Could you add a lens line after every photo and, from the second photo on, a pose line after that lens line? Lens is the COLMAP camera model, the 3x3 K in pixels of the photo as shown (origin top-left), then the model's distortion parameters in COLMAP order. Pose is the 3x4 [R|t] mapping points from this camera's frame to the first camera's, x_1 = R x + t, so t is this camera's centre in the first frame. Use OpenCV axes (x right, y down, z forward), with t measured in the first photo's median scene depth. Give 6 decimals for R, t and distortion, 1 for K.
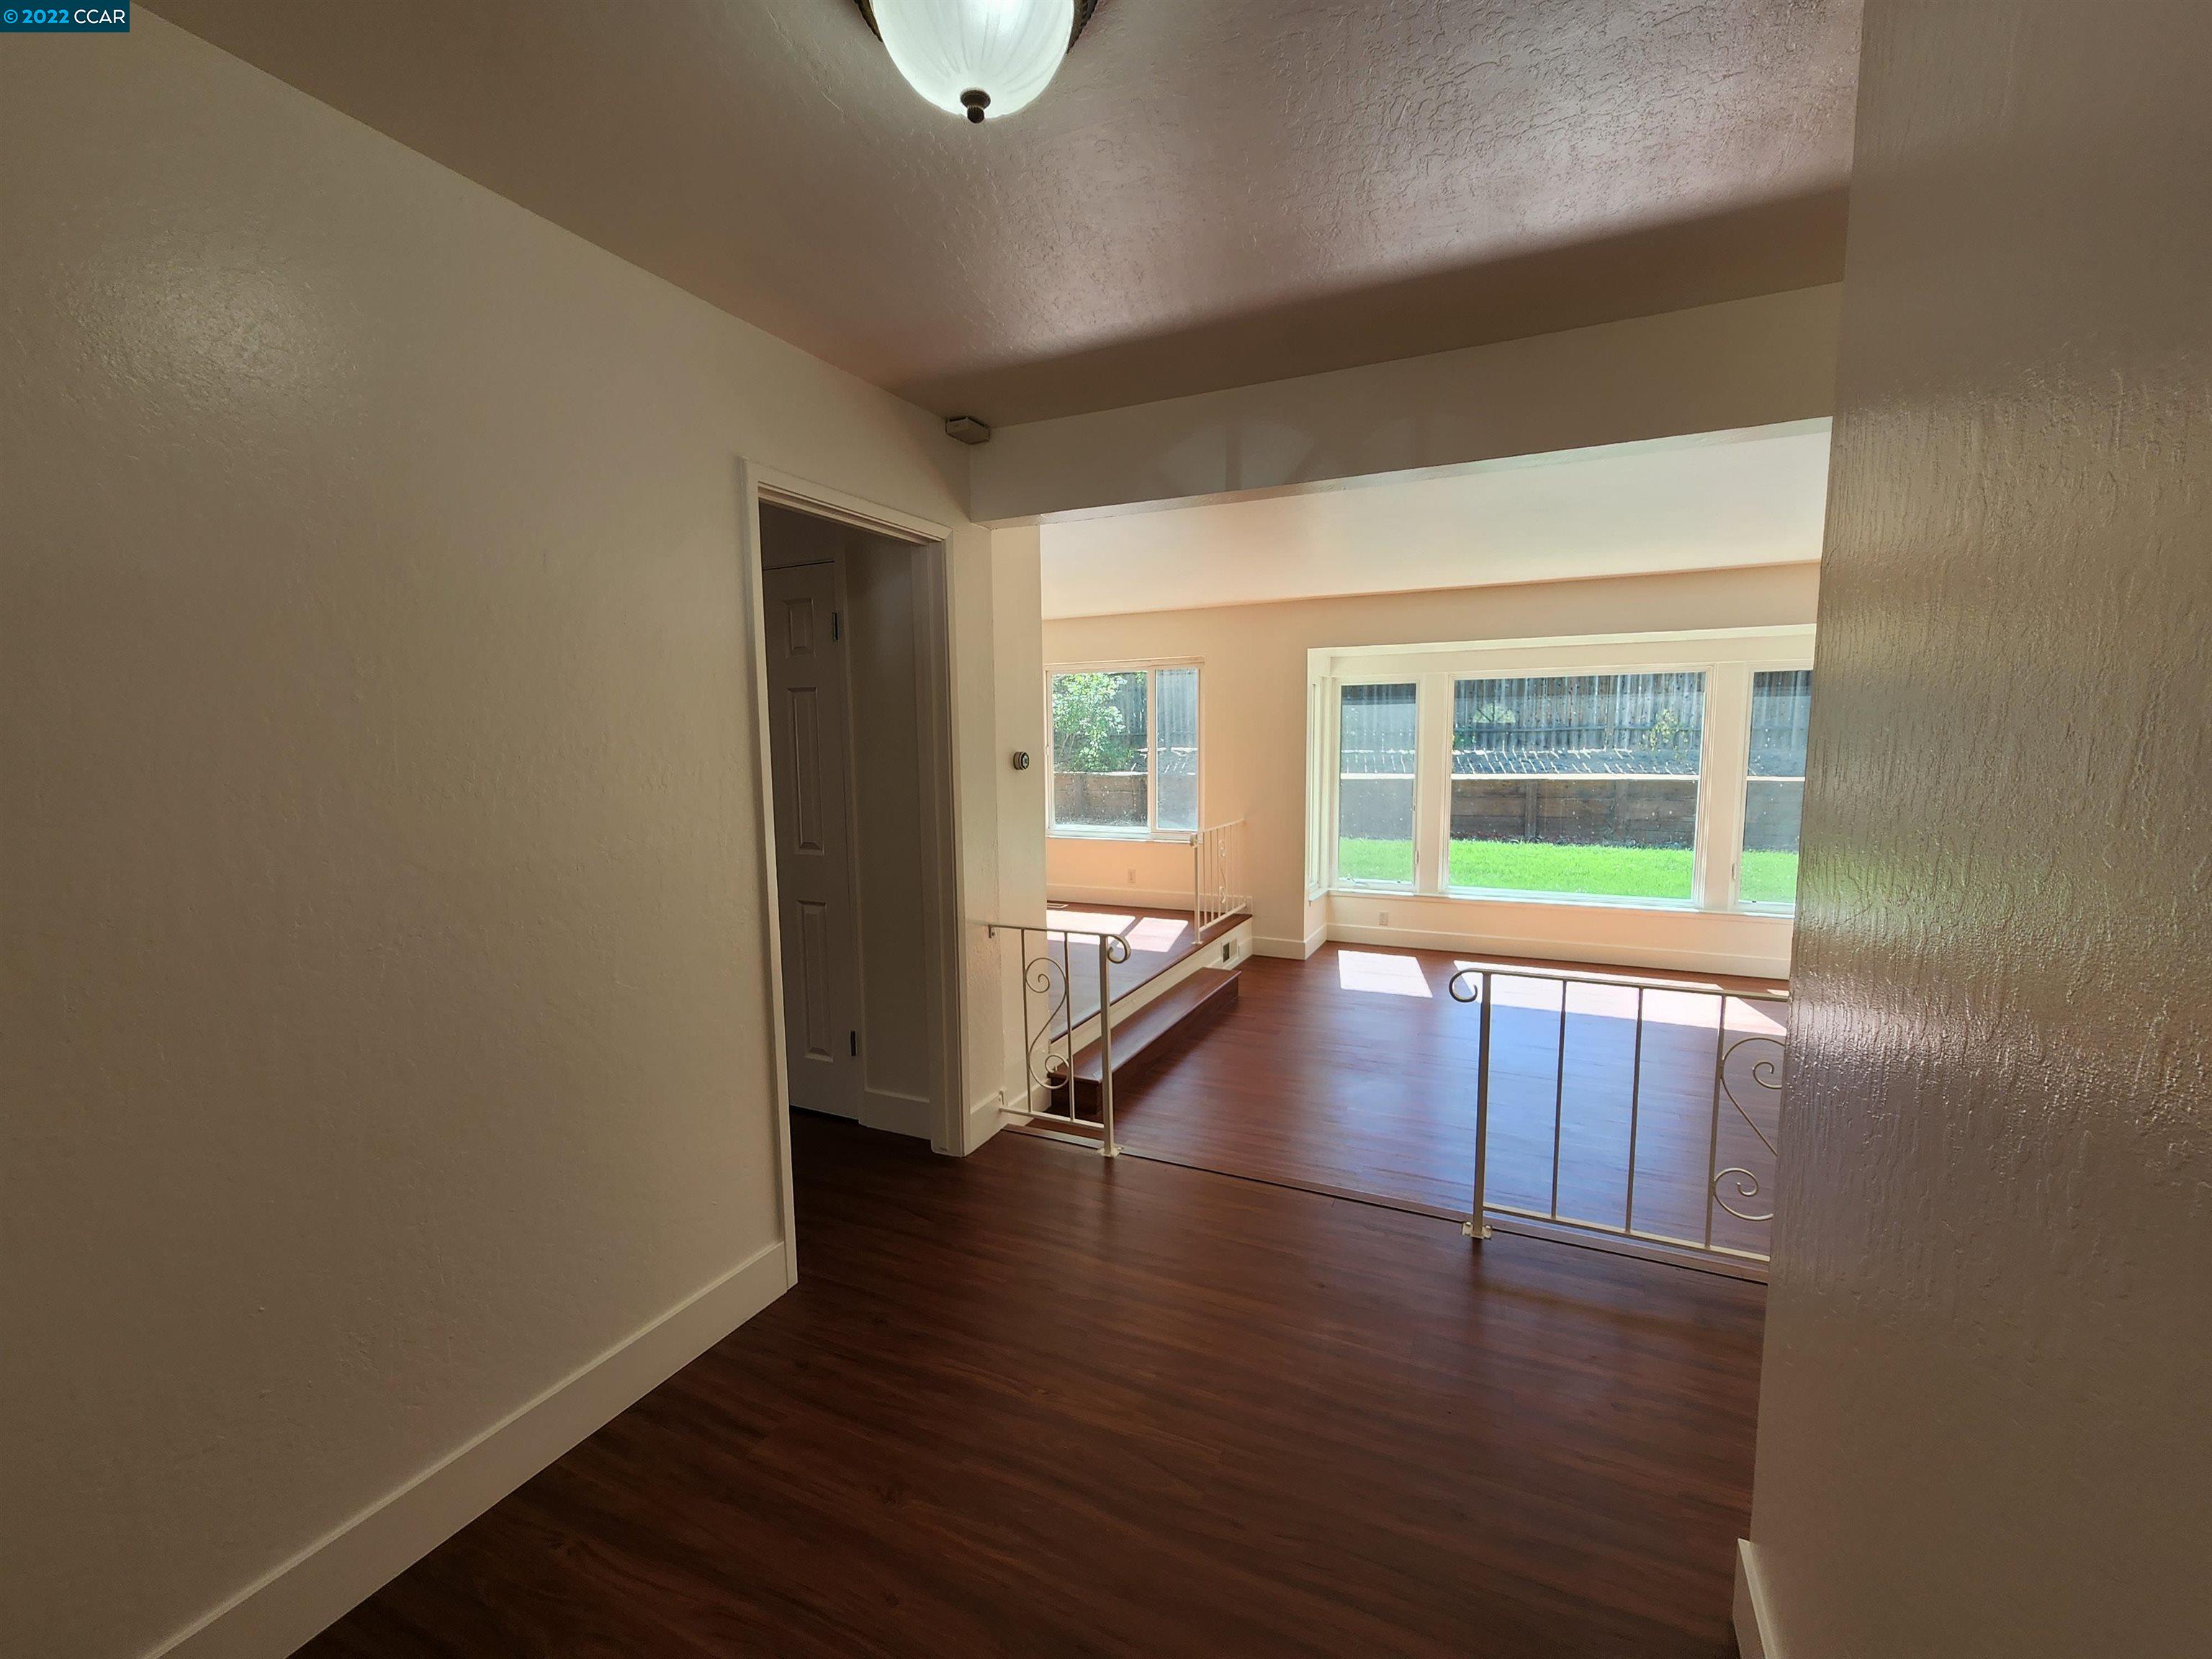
lens RADIAL K [[915.9, 0, 1105.9], [0, 915.9, 842.4], [0, 0, 1]] dist [-0.002799, 0.000157]
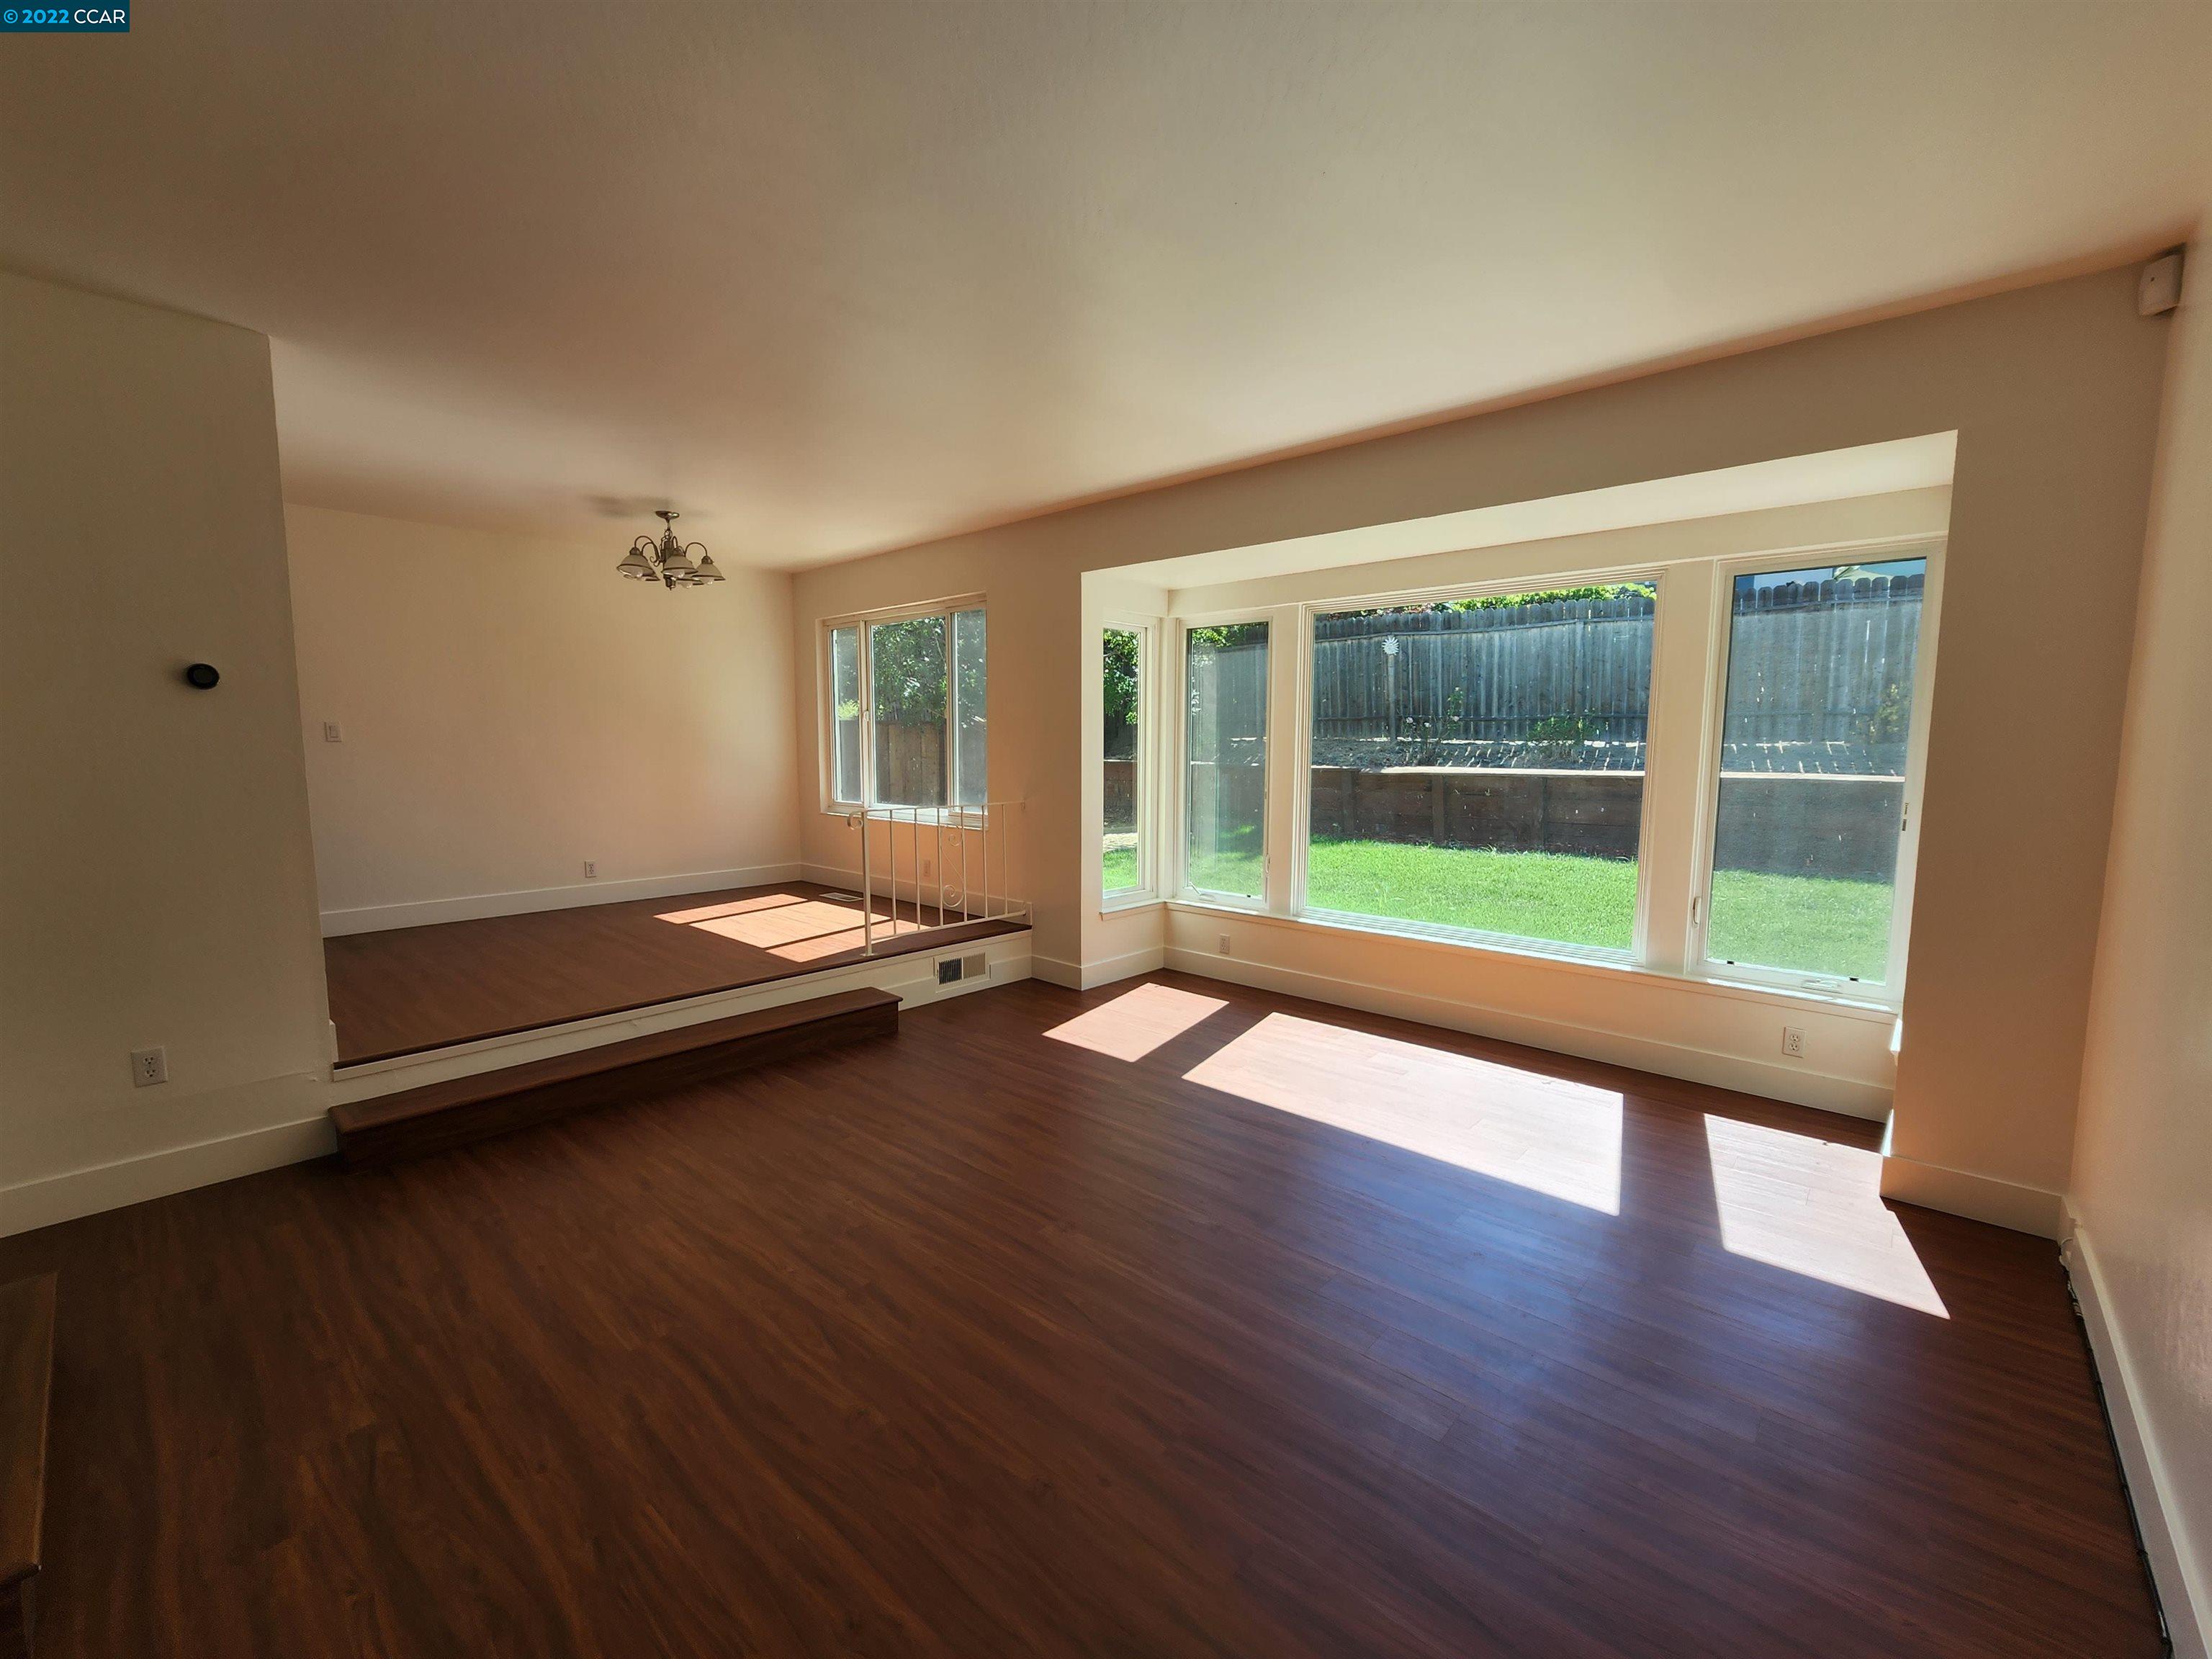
lens RADIAL K [[915.9, 0, 1100.0], [0, 915.9, 834.5], [0, 0, 1]] dist [-0.002799, 0.000157]
pose [[0.956284, 0.043988, -0.289114, 0.421707], [-0.047061, 0.998885, -0.003682, 0.002691], [0.288630, 0.017127, 0.957288, 0.271622]]
